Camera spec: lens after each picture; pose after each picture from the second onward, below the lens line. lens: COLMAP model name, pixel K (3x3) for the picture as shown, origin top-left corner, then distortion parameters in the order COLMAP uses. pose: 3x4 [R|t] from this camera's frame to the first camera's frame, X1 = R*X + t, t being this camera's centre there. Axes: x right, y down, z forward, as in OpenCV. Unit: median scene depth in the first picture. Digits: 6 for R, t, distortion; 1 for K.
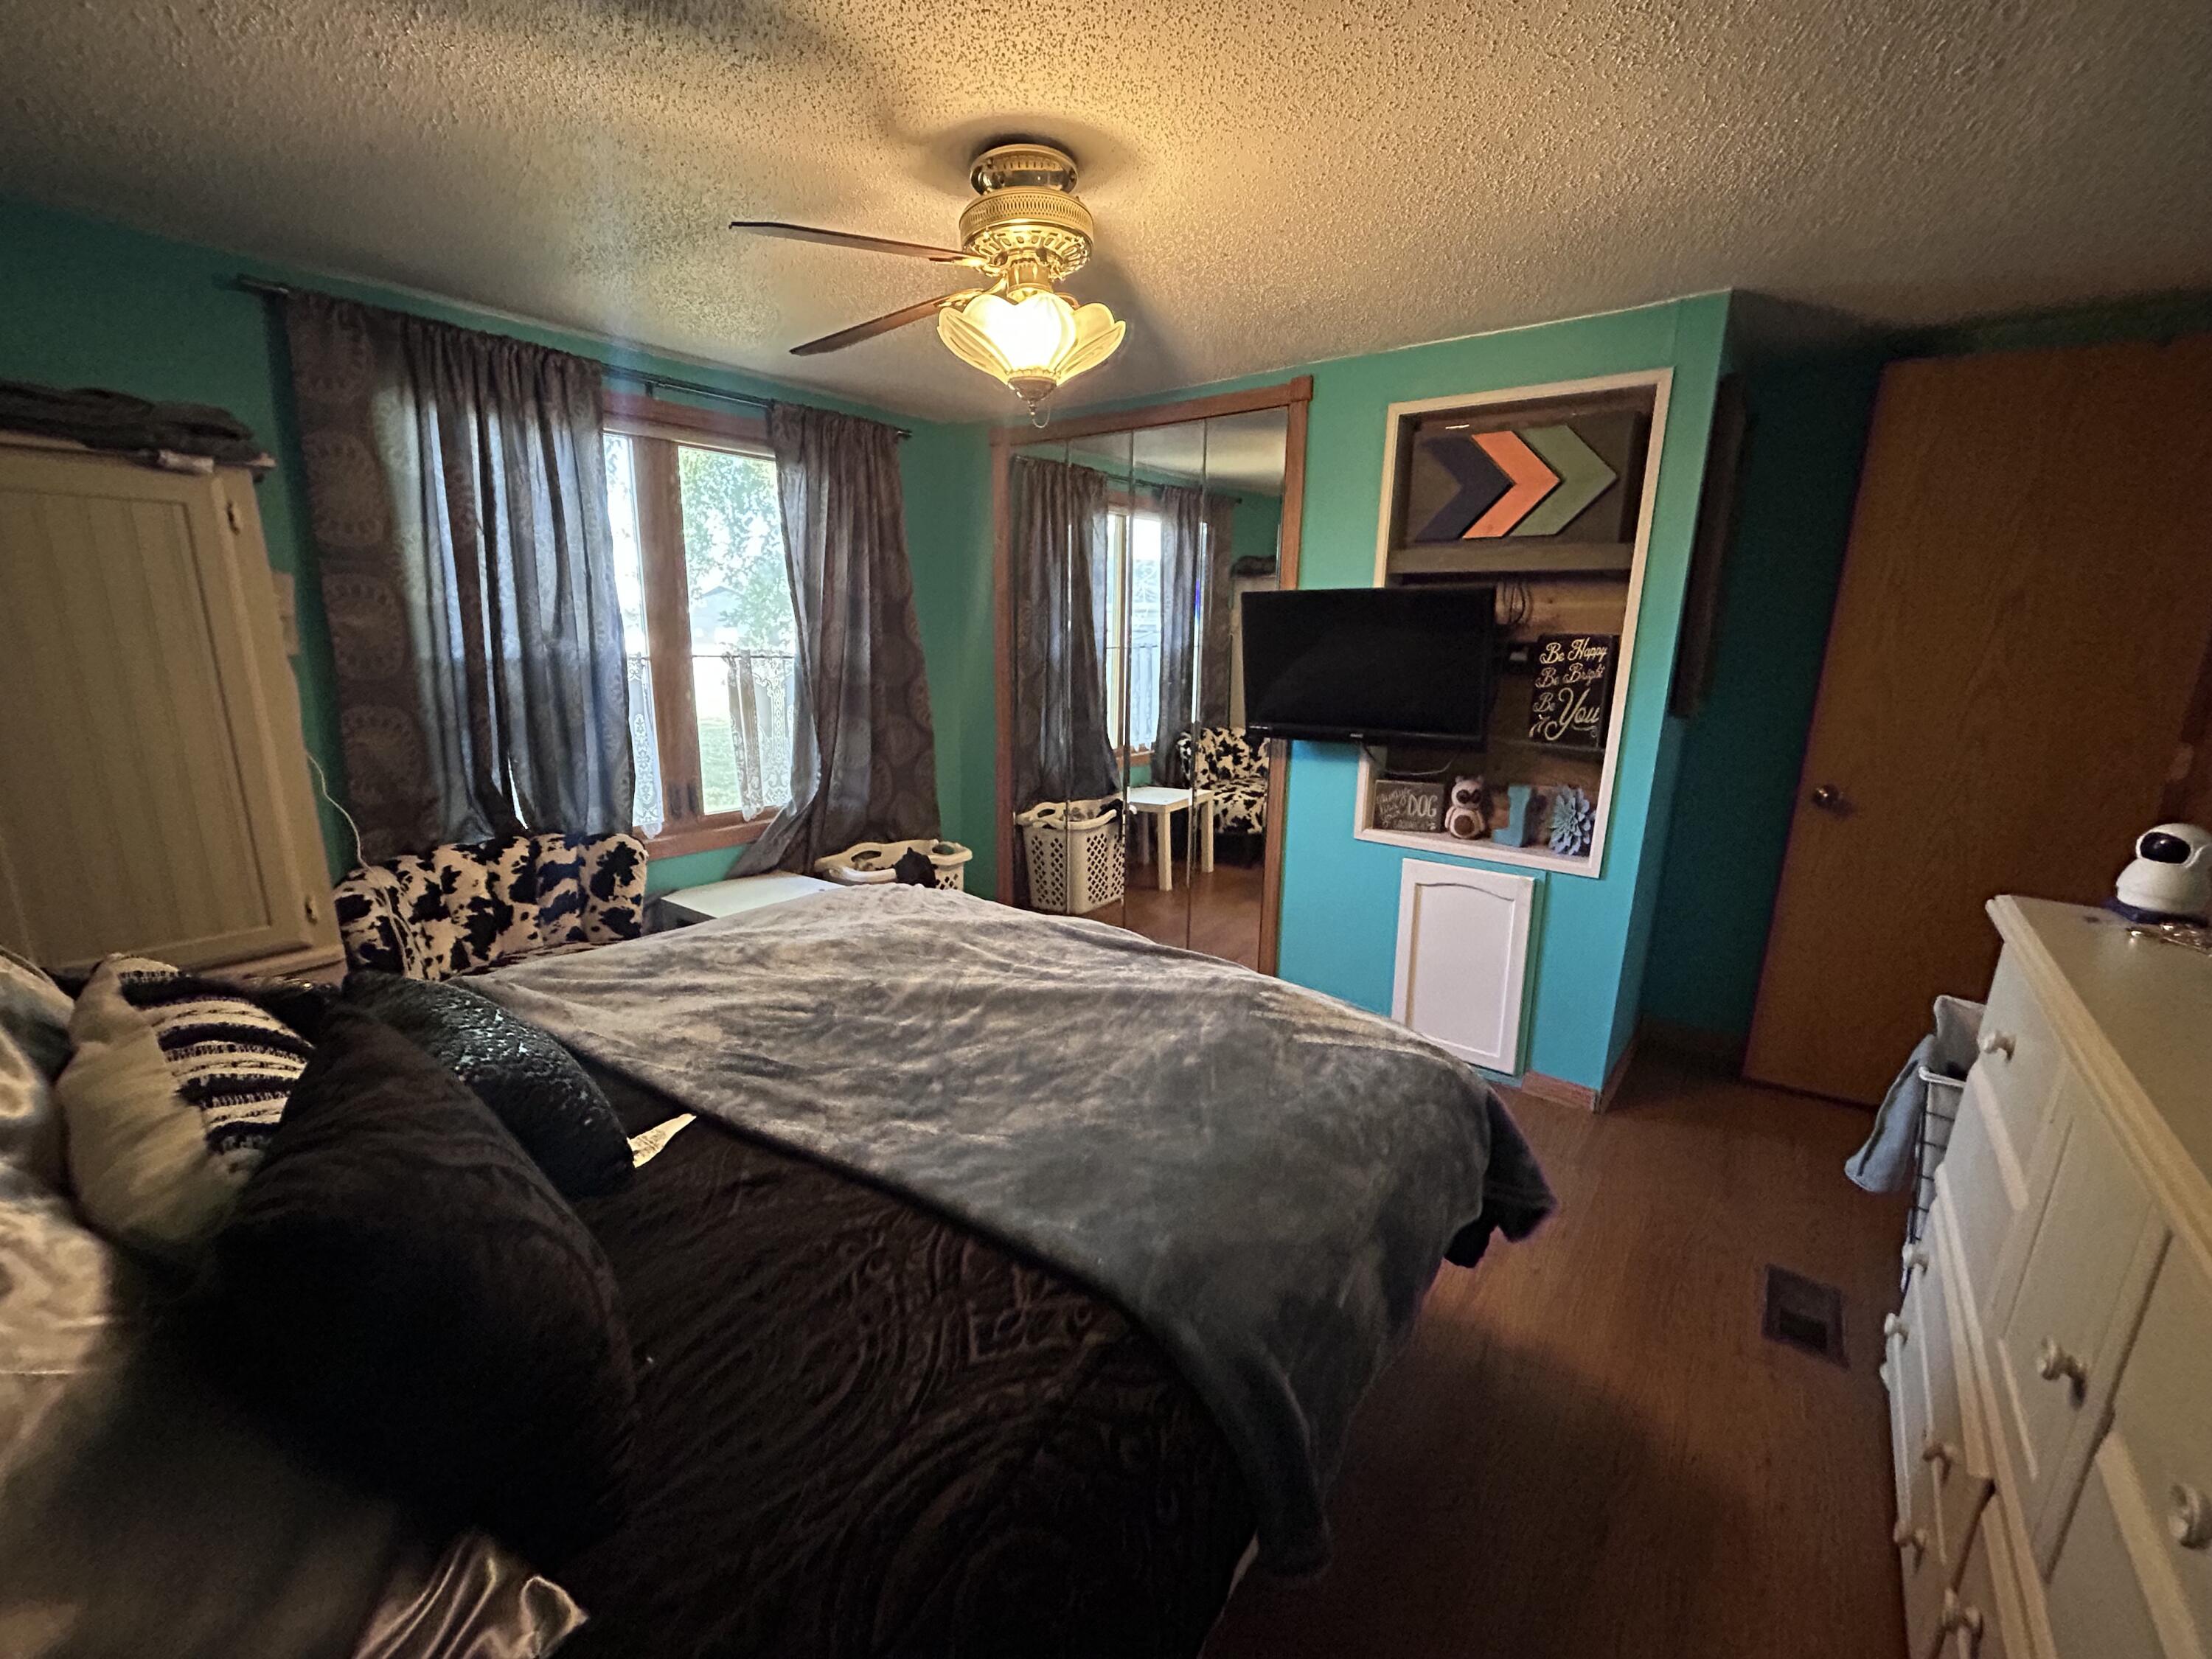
lens RADIAL K [[897.1, 0, 1106.9], [0, 897.1, 827.7], [0, 0, 1]] dist [0.001463, 0.000244]
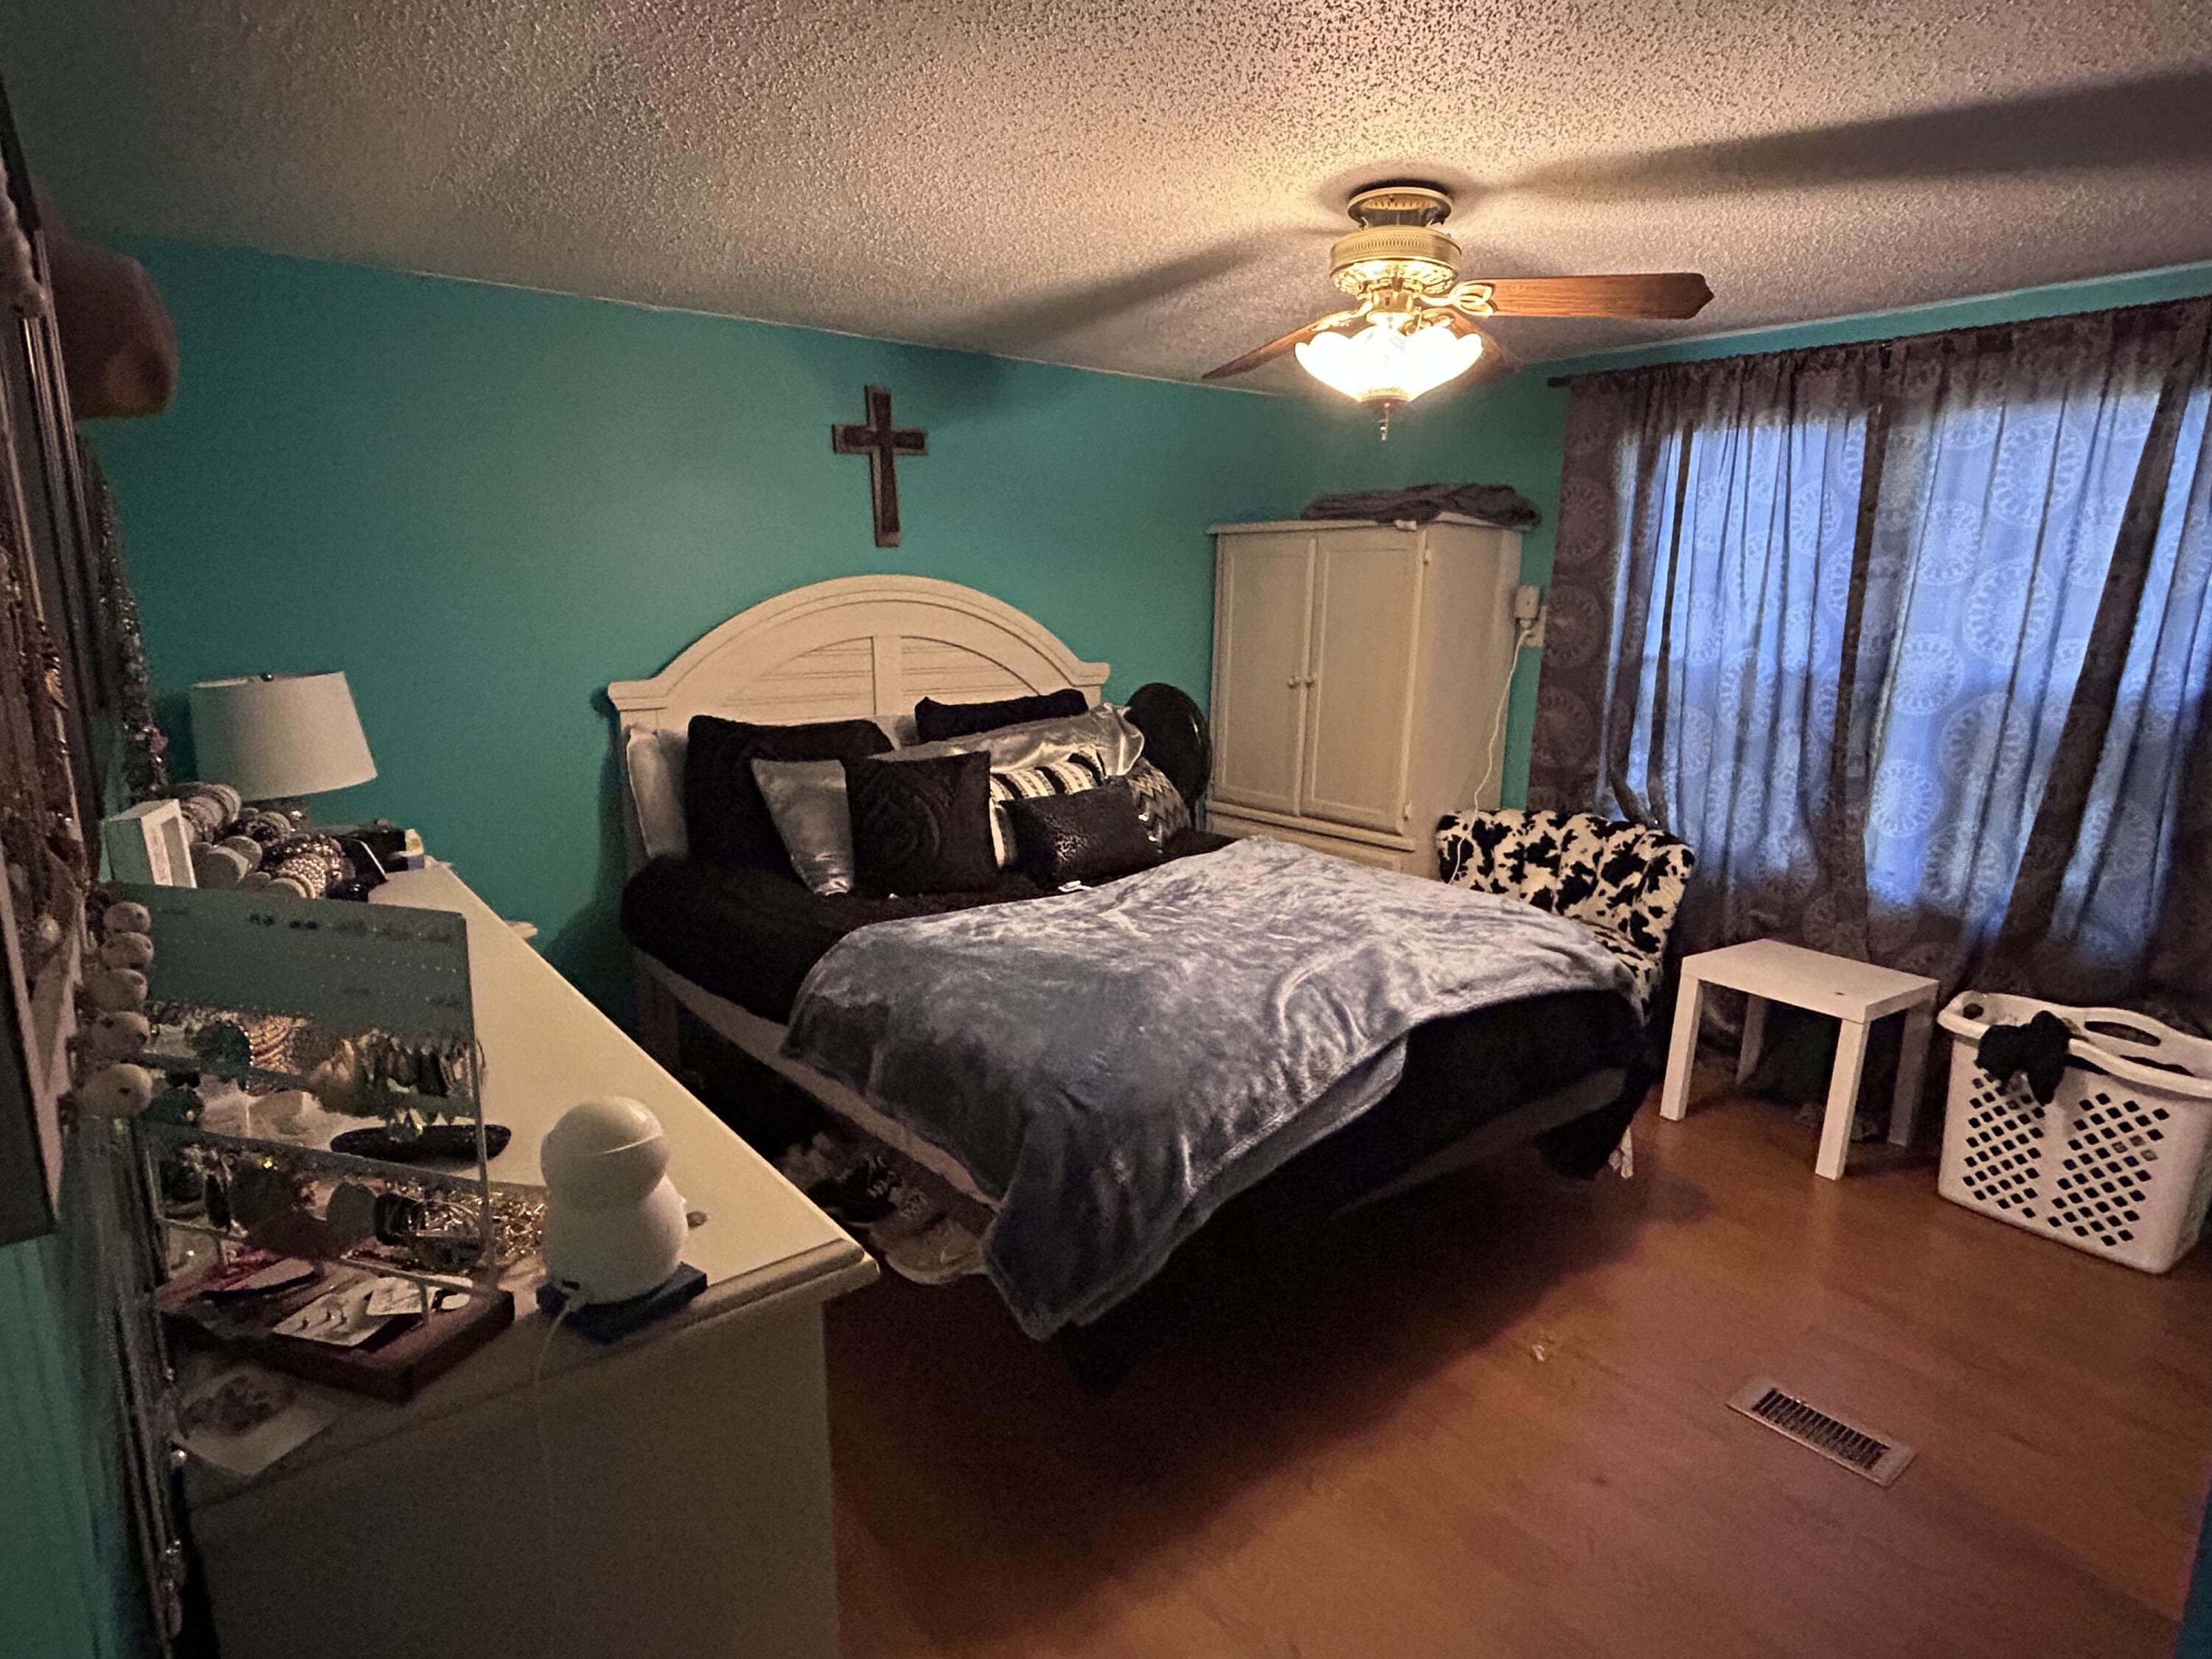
lens RADIAL K [[1145.7, 0, 1106.0], [0, 1145.7, 829.5], [0, 0, 1]] dist [-0.003933, -0.000537]
pose [[-0.183811, 0.194391, -0.963548, 0.808365], [-0.240987, 0.941423, 0.235900, -0.160749], [0.952963, 0.275564, -0.126198, 0.592659]]
